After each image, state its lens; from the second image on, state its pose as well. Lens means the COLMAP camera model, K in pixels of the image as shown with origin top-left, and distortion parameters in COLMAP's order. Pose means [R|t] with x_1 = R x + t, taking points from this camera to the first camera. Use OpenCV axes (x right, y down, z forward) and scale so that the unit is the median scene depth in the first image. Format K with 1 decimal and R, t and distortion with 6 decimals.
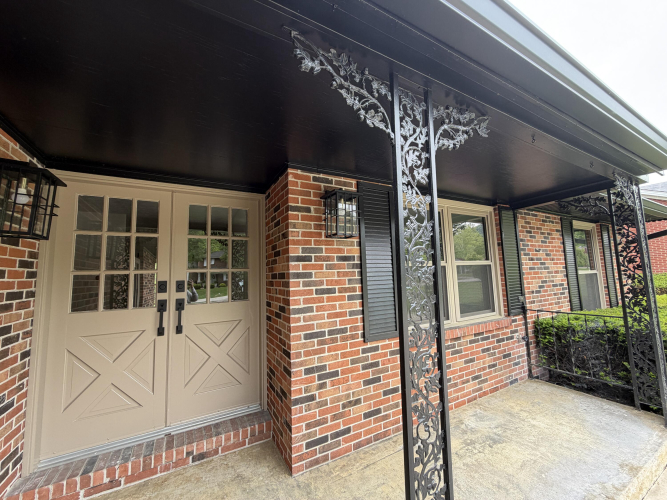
lens RADIAL K [[267.8, 0, 333.6], [0, 267.8, 248.8], [0, 0, 1]] dist [0.000115, -0.000075]
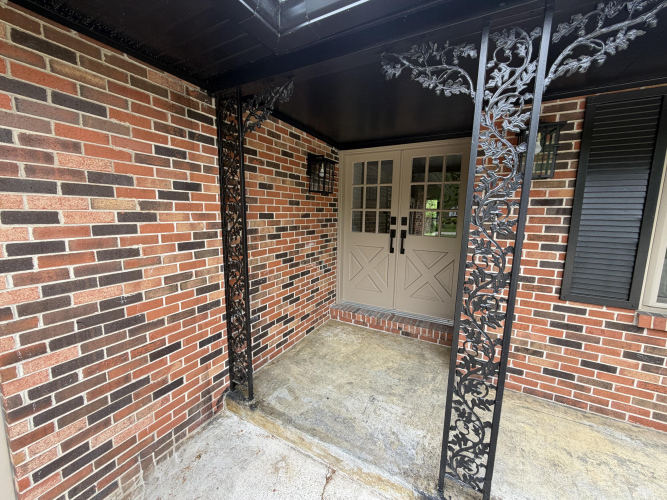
lens RADIAL K [[267.8, 0, 331.2], [0, 267.8, 249.2], [0, 0, 1]] dist [0.000115, -0.000075]
pose [[0.530649, 0.155943, -0.833122, 0.463753], [0.049719, 0.975510, 0.214263, -0.039875], [0.846132, -0.155120, 0.509901, -0.063376]]
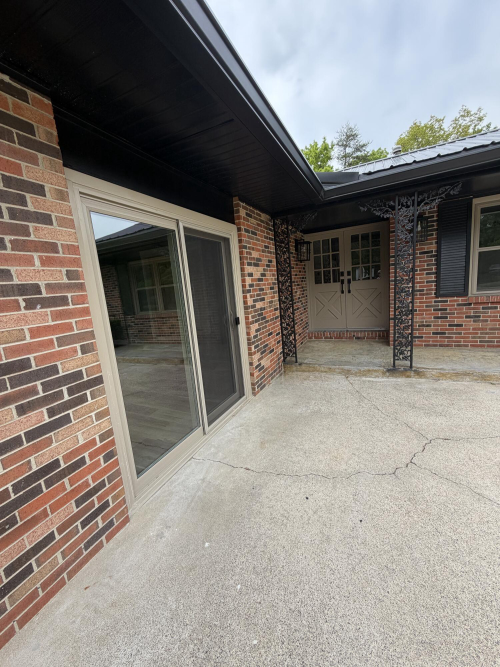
lens RADIAL K [[267.8, 0, 249.7], [0, 267.8, 333.0], [0, 0, 1]] dist [0.000115, -0.000075]
pose [[0.580082, 0.117143, -0.806091, 0.986905], [0.150032, 0.957308, 0.247085, -0.078338], [0.800622, -0.264269, 0.537743, -1.233047]]
